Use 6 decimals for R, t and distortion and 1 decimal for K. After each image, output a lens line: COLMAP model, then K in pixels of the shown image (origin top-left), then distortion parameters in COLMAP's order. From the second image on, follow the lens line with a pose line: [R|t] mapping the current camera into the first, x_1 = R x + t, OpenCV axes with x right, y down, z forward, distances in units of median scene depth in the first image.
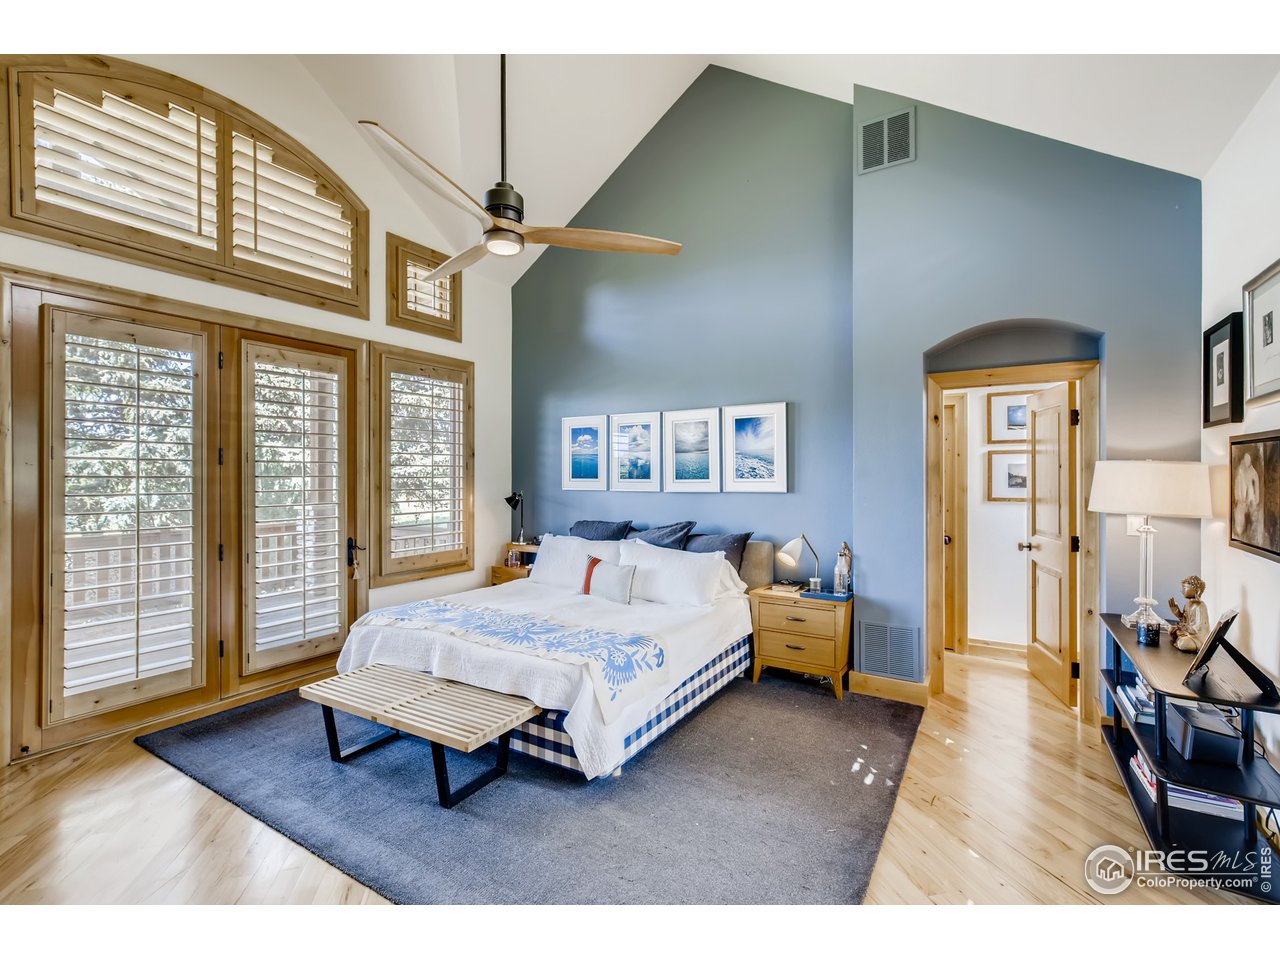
lens RADIAL K [[580.6, 0, 639.7], [0, 580.6, 475.7], [0, 0, 1]] dist [-0.000196, 0.000354]
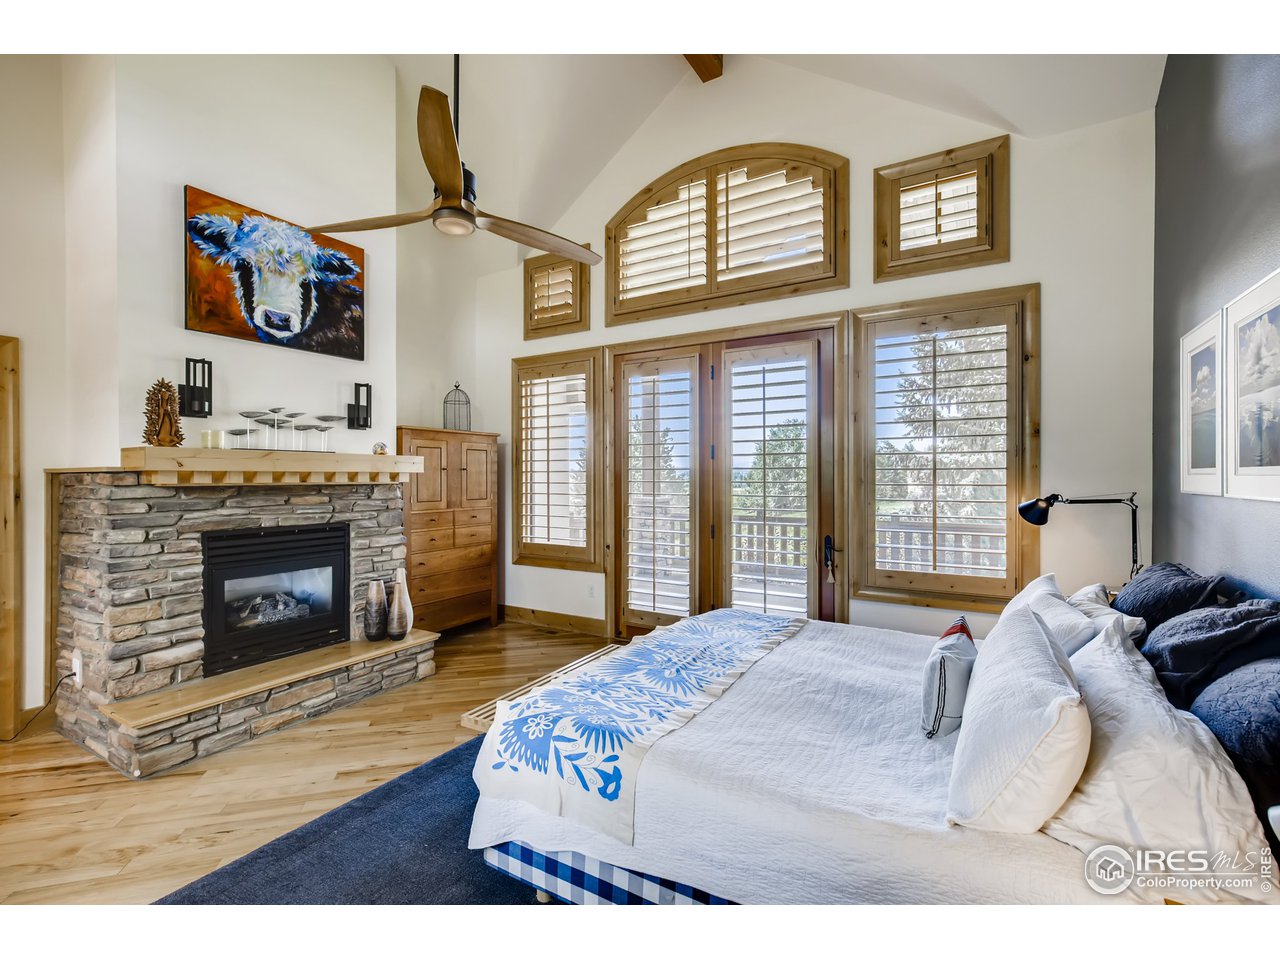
lens RADIAL K [[580.6, 0, 639.7], [0, 580.6, 475.7], [0, 0, 1]] dist [-0.000196, 0.000354]
pose [[0.006636, 0.003547, -0.999972, 0.460851], [-0.001405, 0.999993, 0.003538, 0.012172], [0.999977, 0.001381, 0.006641, 0.797399]]
